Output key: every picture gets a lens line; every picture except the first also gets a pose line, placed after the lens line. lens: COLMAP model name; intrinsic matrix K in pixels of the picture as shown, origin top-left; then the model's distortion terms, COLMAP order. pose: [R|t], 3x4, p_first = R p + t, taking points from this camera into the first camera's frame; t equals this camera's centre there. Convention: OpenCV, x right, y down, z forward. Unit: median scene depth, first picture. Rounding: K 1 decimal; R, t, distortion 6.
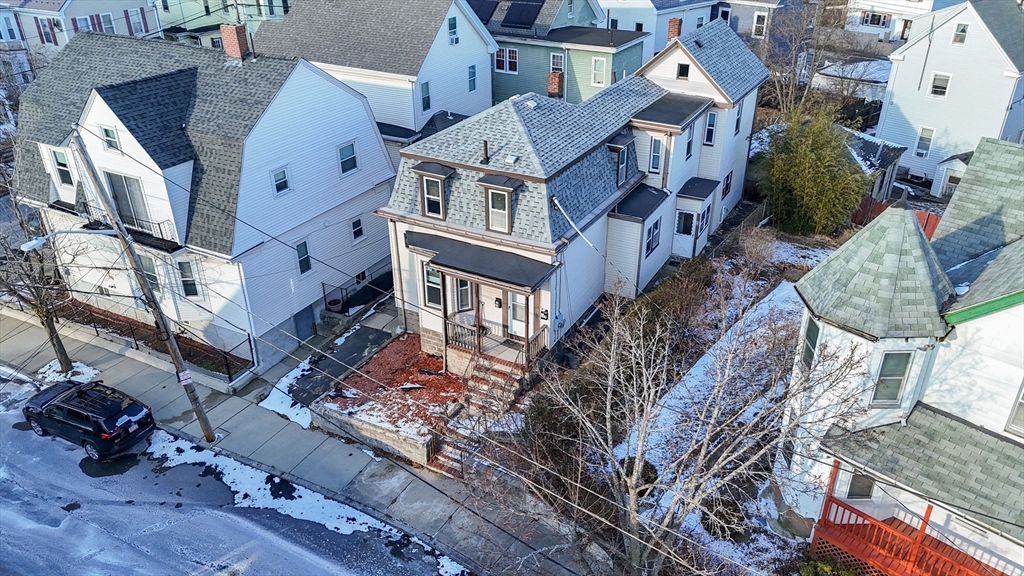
lens RADIAL K [[751.6, 0, 513.9], [0, 751.6, 286.4], [0, 0, 1]] dist [0.074073, -0.069662]
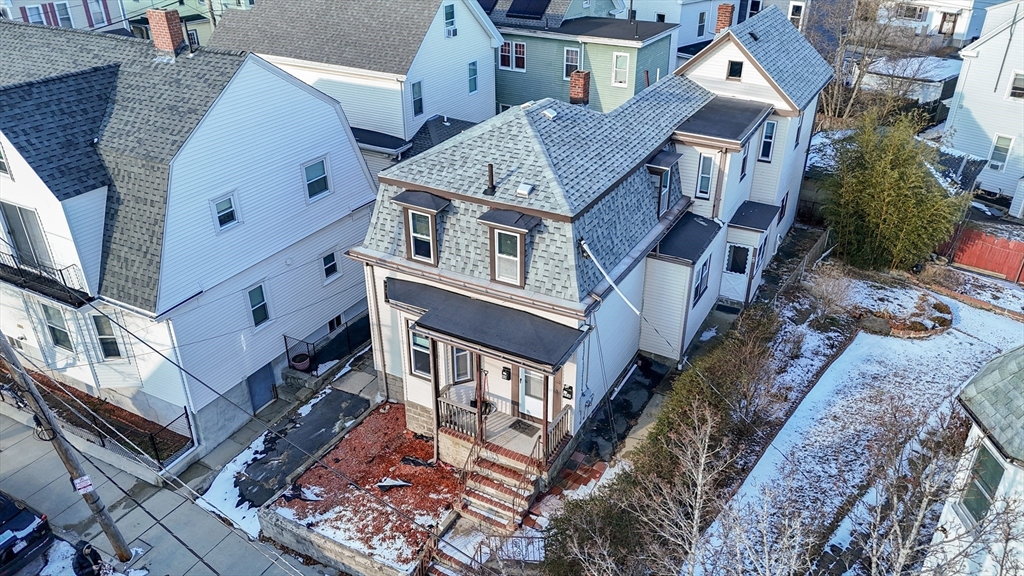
lens RADIAL K [[751.6, 0, 513.9], [0, 751.6, 286.4], [0, 0, 1]] dist [0.074073, -0.069662]
pose [[0.999997, 0.002396, -0.000230, -0.012733], [-0.002395, 0.999979, 0.006072, -0.069222], [0.000244, -0.006071, 0.999982, 0.227620]]
